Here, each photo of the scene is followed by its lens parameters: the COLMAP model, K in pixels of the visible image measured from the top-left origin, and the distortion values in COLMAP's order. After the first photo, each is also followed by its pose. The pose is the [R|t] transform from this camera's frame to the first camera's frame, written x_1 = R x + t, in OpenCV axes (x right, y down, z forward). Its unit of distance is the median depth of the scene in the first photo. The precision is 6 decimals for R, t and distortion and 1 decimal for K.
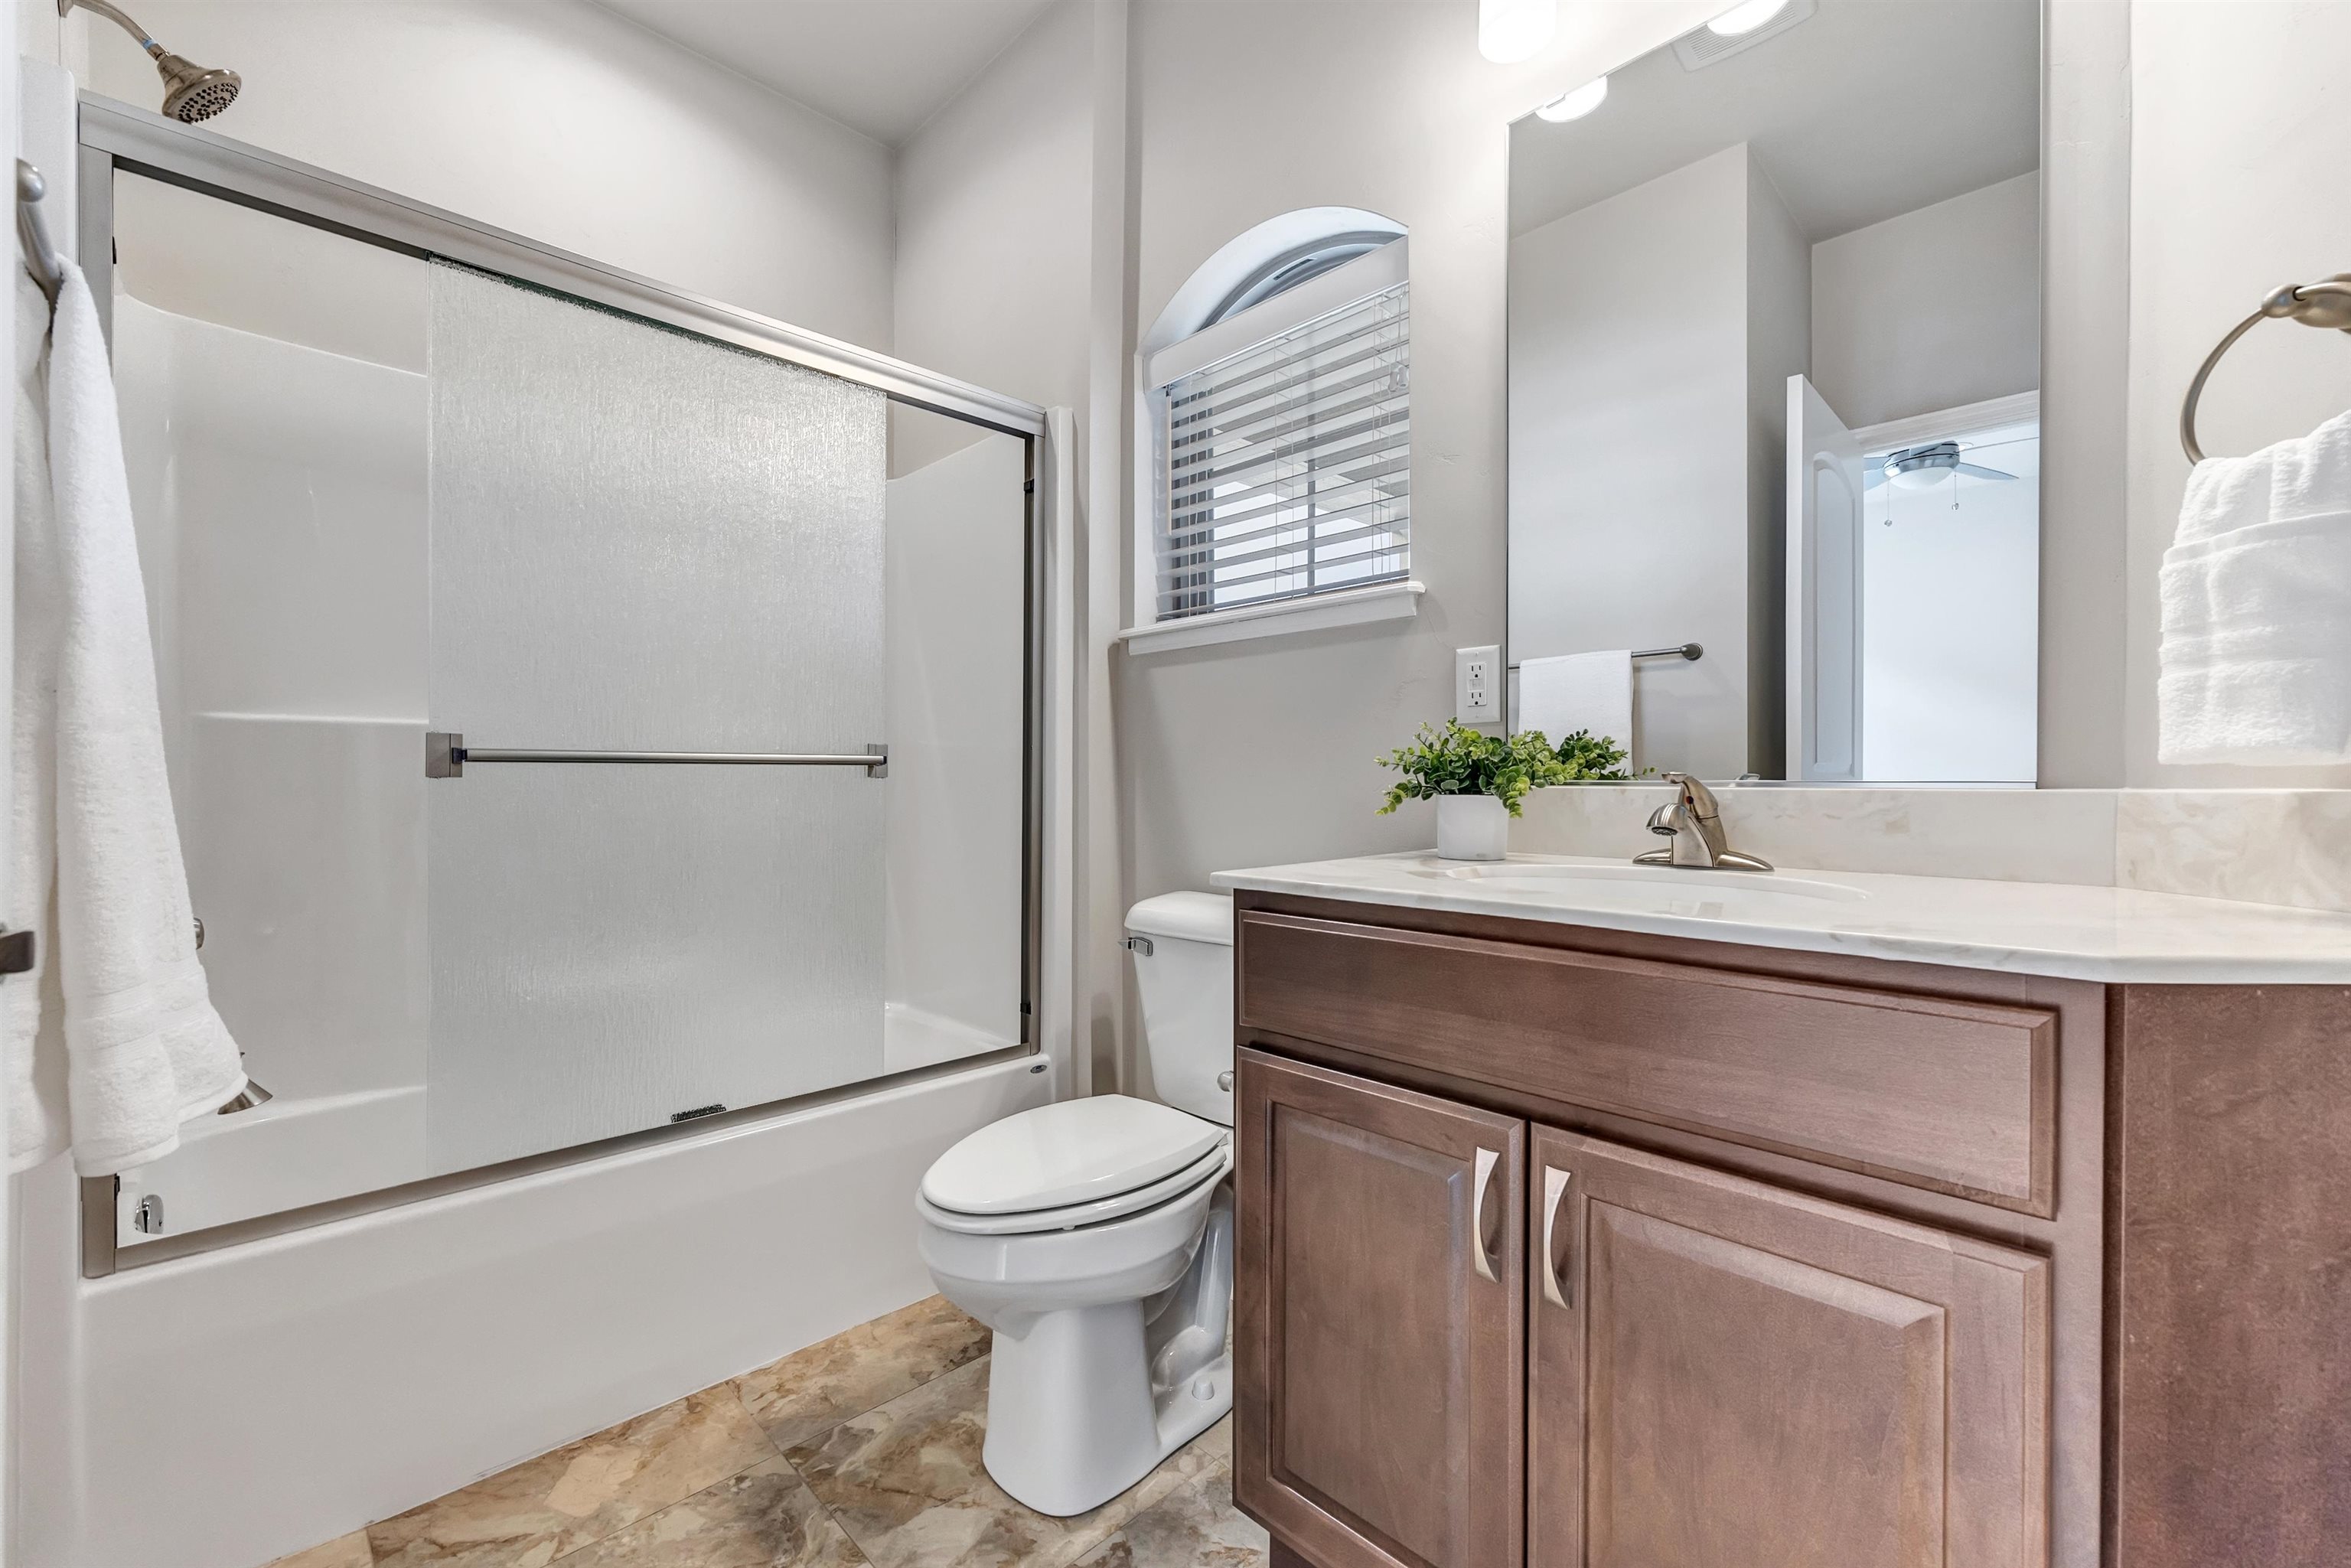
lens RADIAL K [[956.1, 0, 1162.8], [0, 956.1, 780.9], [0, 0, 1]] dist [0.000768, 0.000140]
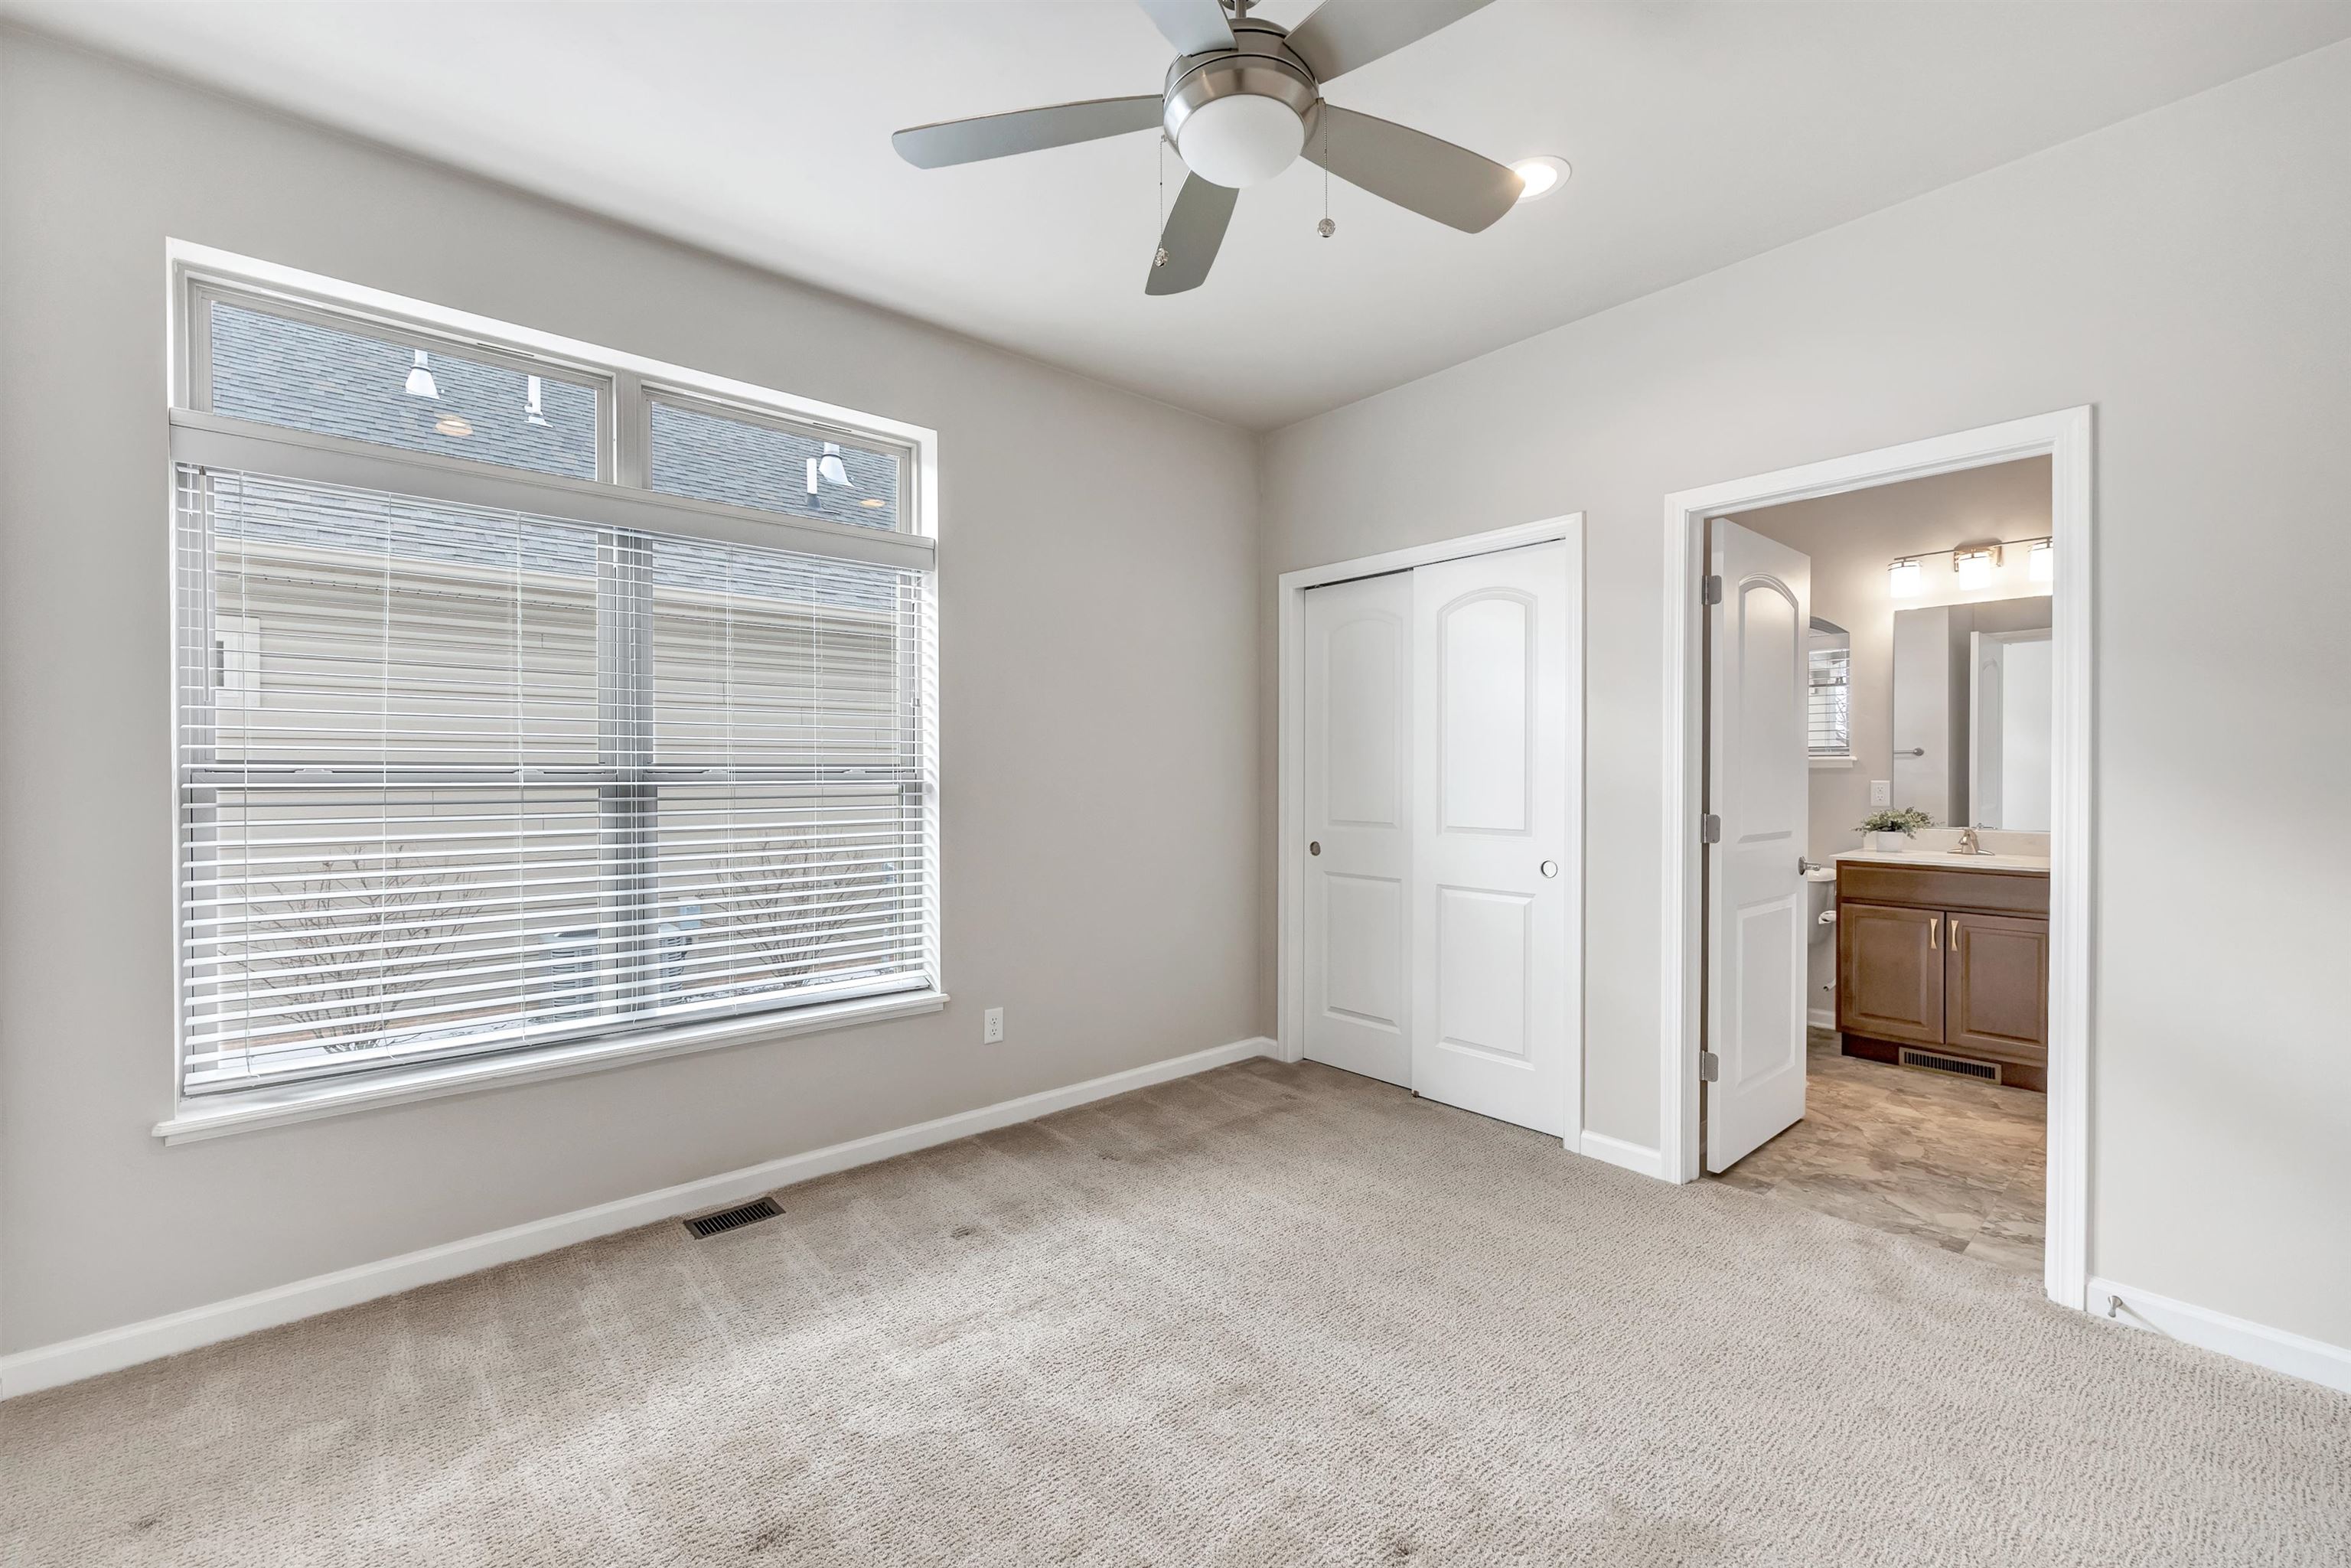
lens RADIAL K [[956.1, 0, 1162.8], [0, 956.1, 780.9], [0, 0, 1]] dist [0.000768, 0.000140]
pose [[0.998226, -0.004581, -0.059358, -1.965912], [0.005195, 0.999935, 0.010197, -0.205315], [0.059307, -0.010487, 0.998185, -2.398651]]
